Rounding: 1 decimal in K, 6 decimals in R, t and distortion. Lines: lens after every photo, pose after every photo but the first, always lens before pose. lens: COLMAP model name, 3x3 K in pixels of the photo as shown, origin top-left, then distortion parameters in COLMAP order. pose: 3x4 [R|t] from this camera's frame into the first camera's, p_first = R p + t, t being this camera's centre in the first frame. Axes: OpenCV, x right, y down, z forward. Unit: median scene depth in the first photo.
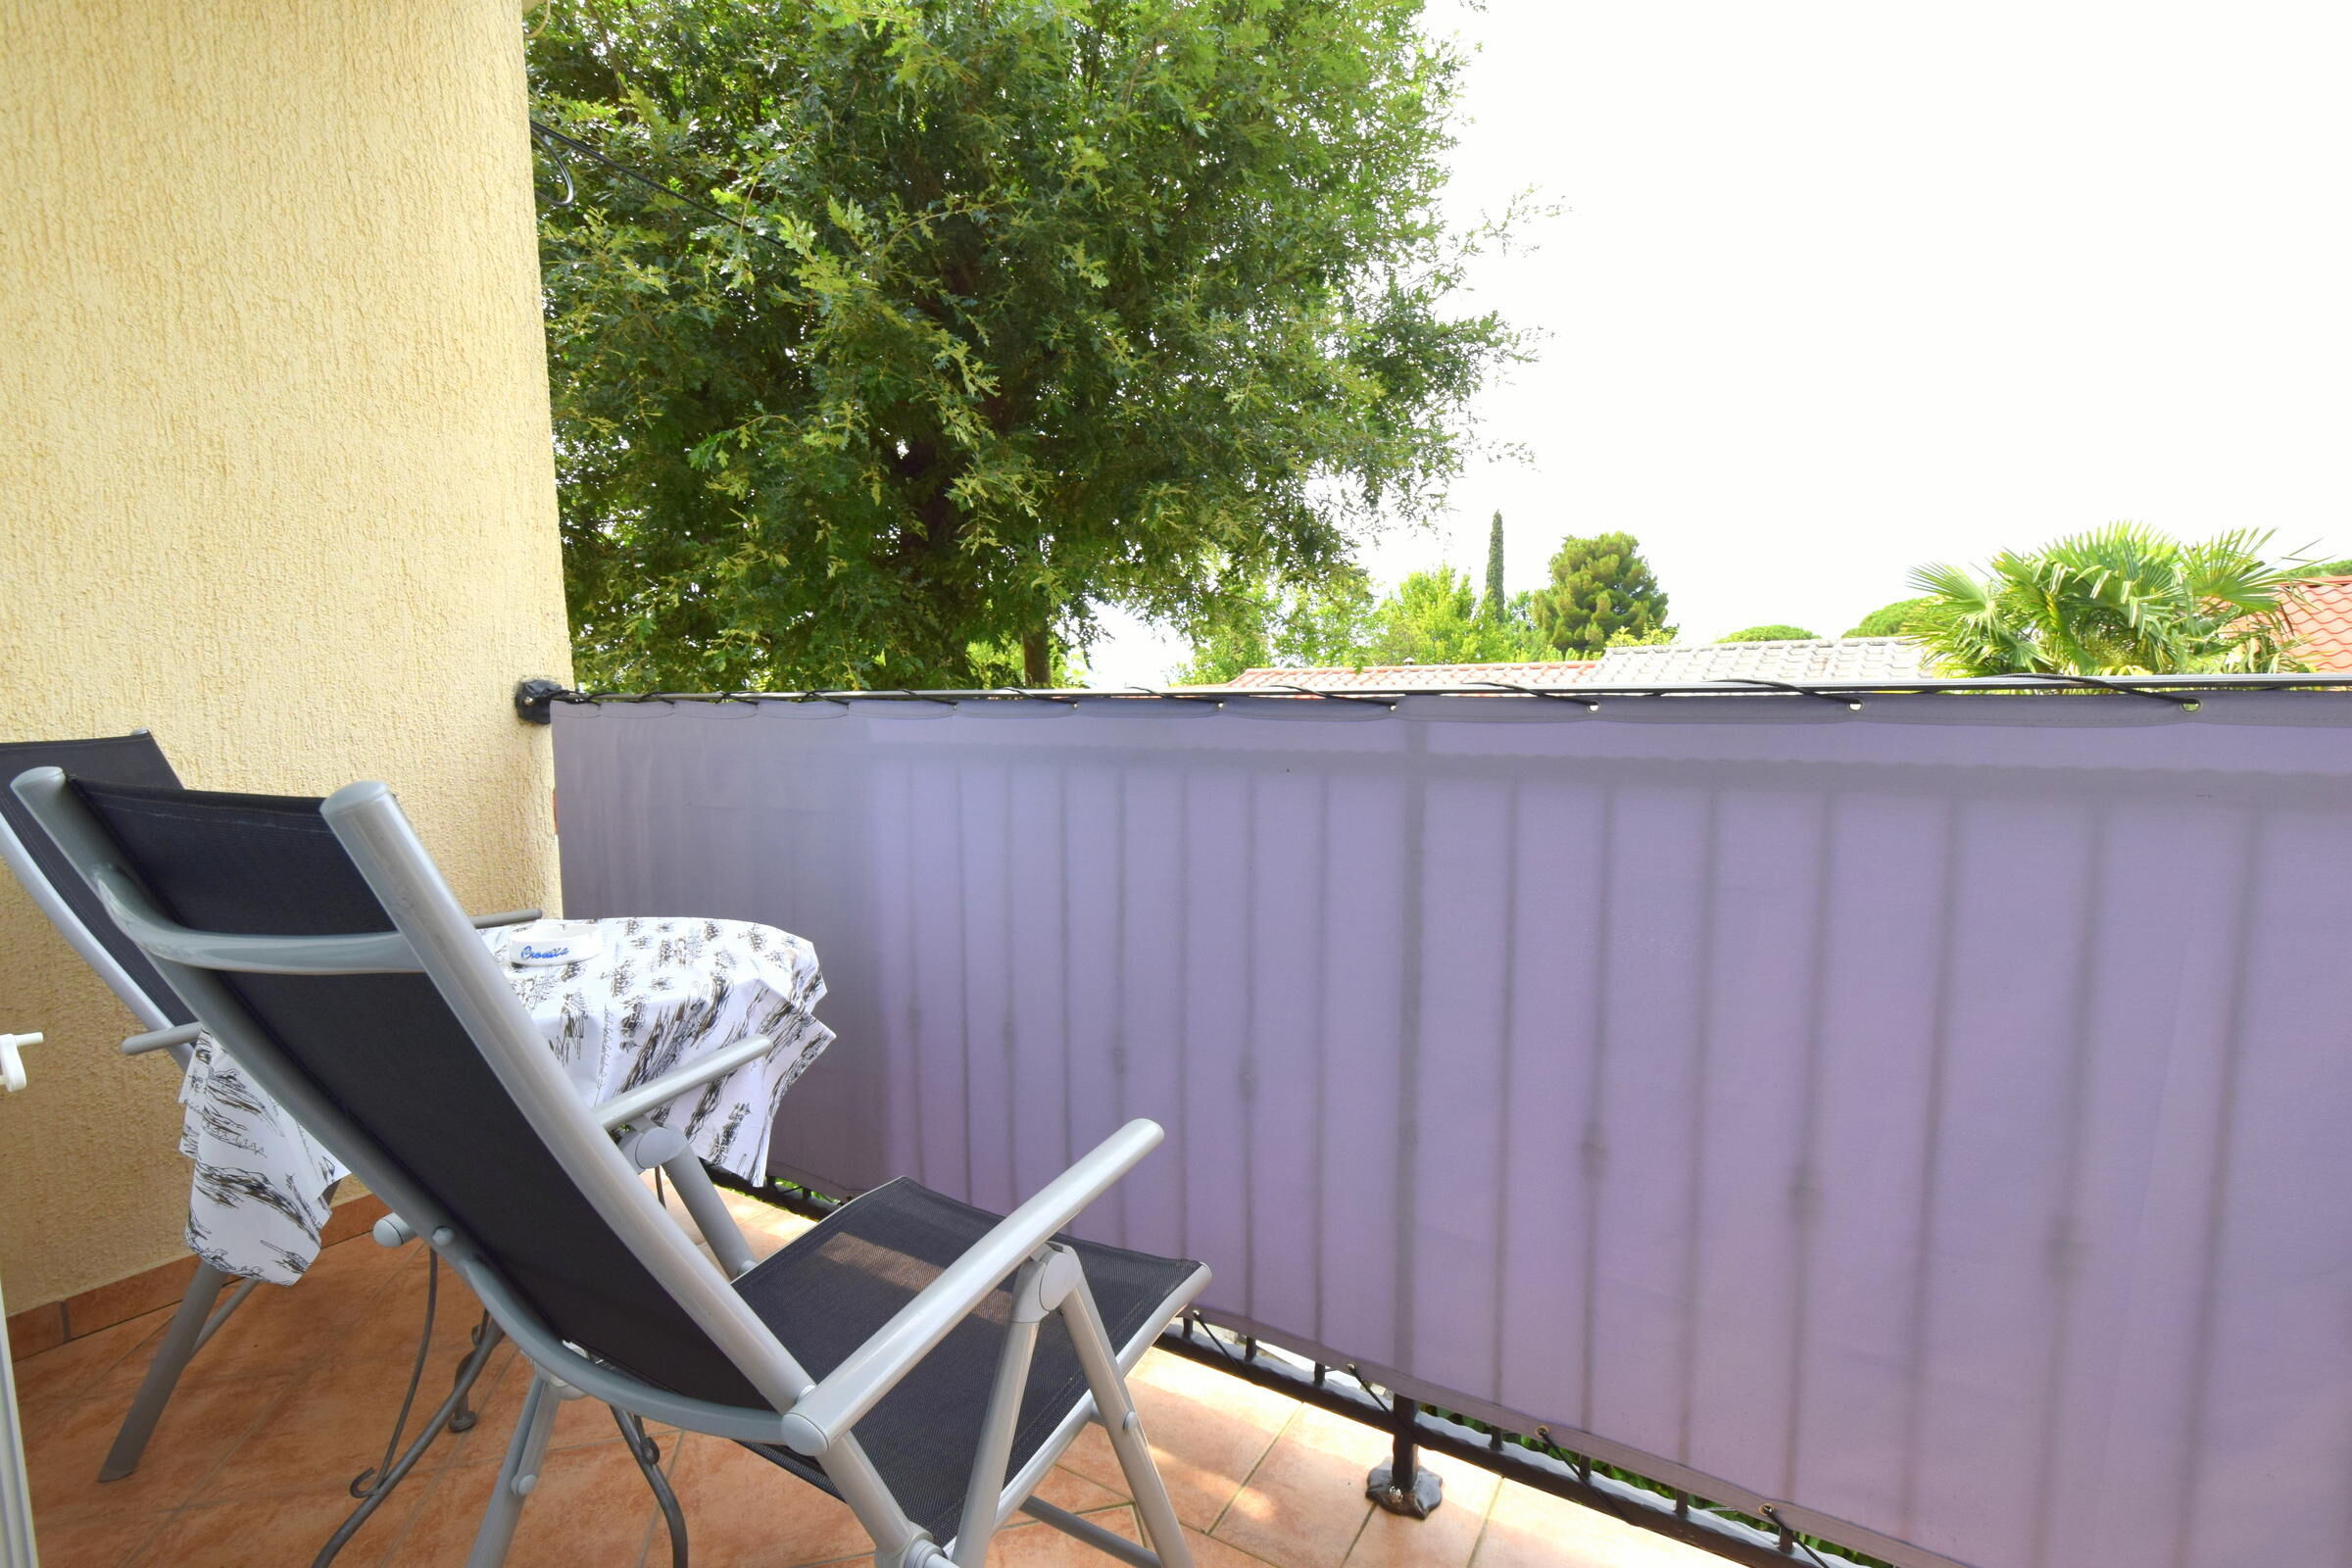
lens RADIAL K [[1033.0, 0, 1176.4], [0, 1033.0, 810.1], [0, 0, 1]] dist [0.000704, -0.003977]
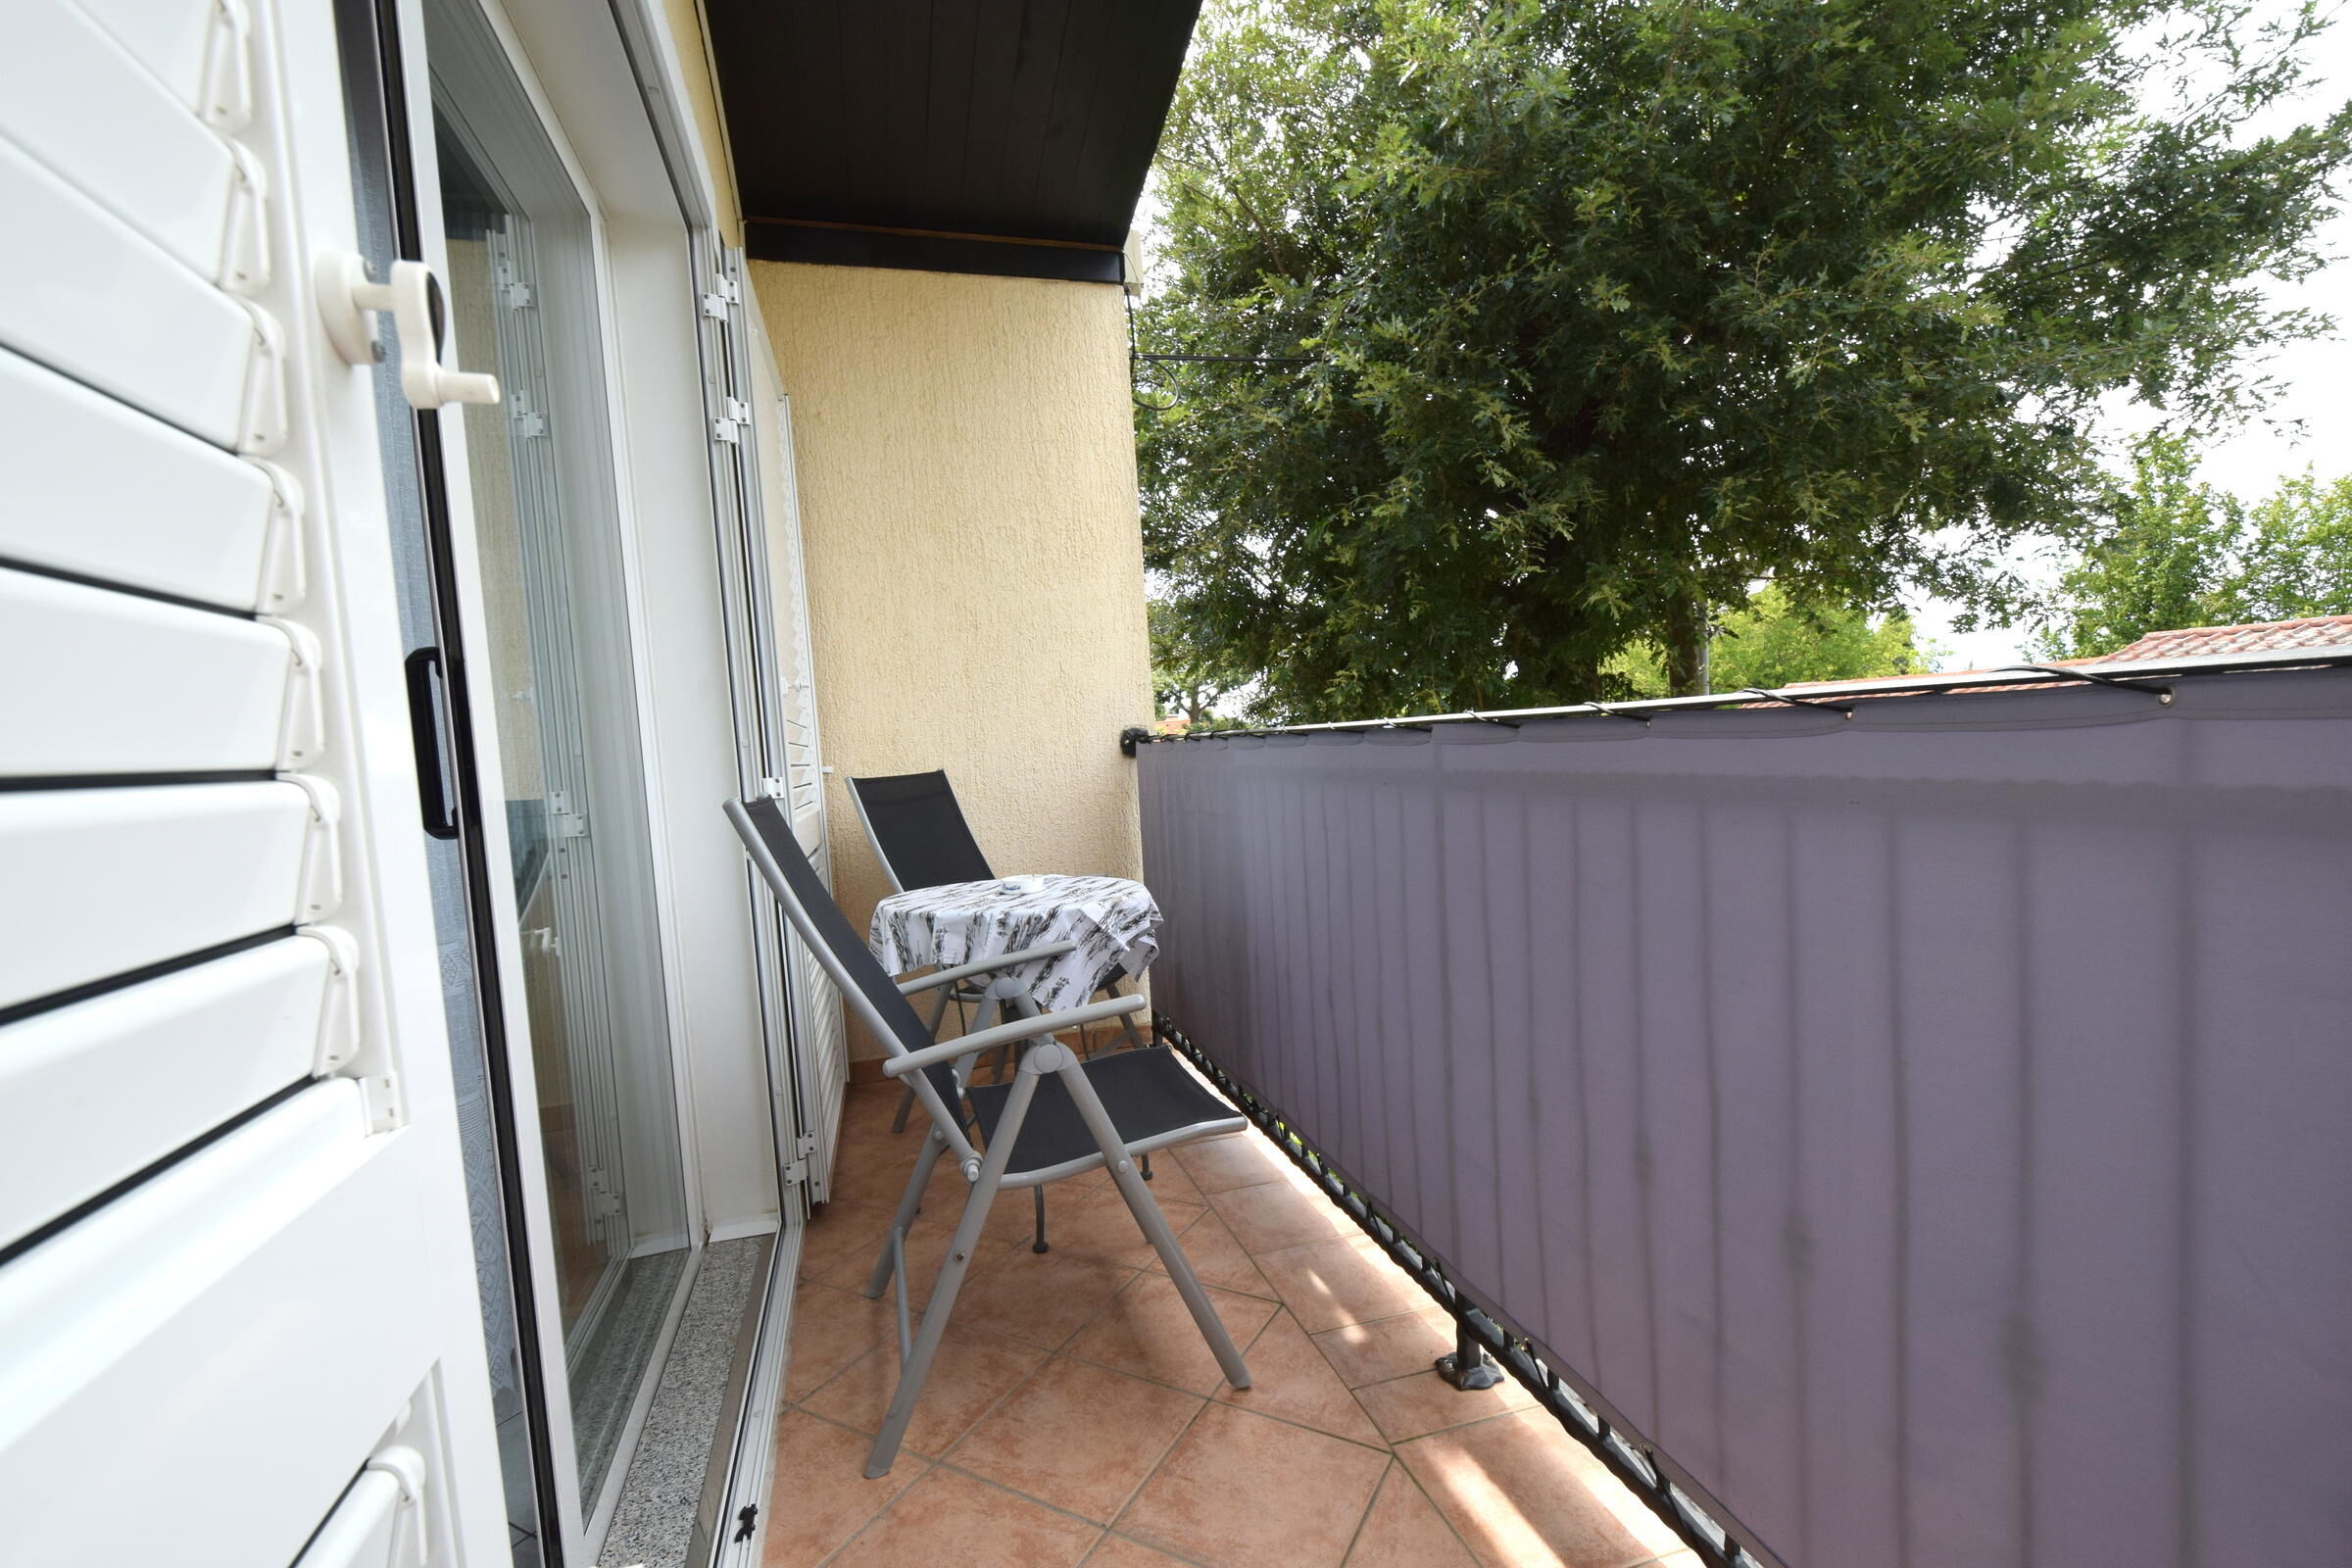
lens RADIAL K [[1033.0, 0, 1176.4], [0, 1033.0, 810.1], [0, 0, 1]] dist [0.000704, -0.003977]
pose [[0.724886, 0.005314, -0.688849, 0.538598], [-0.010676, 0.999937, -0.003520, 0.001831], [0.688787, 0.009906, 0.724896, -0.085140]]
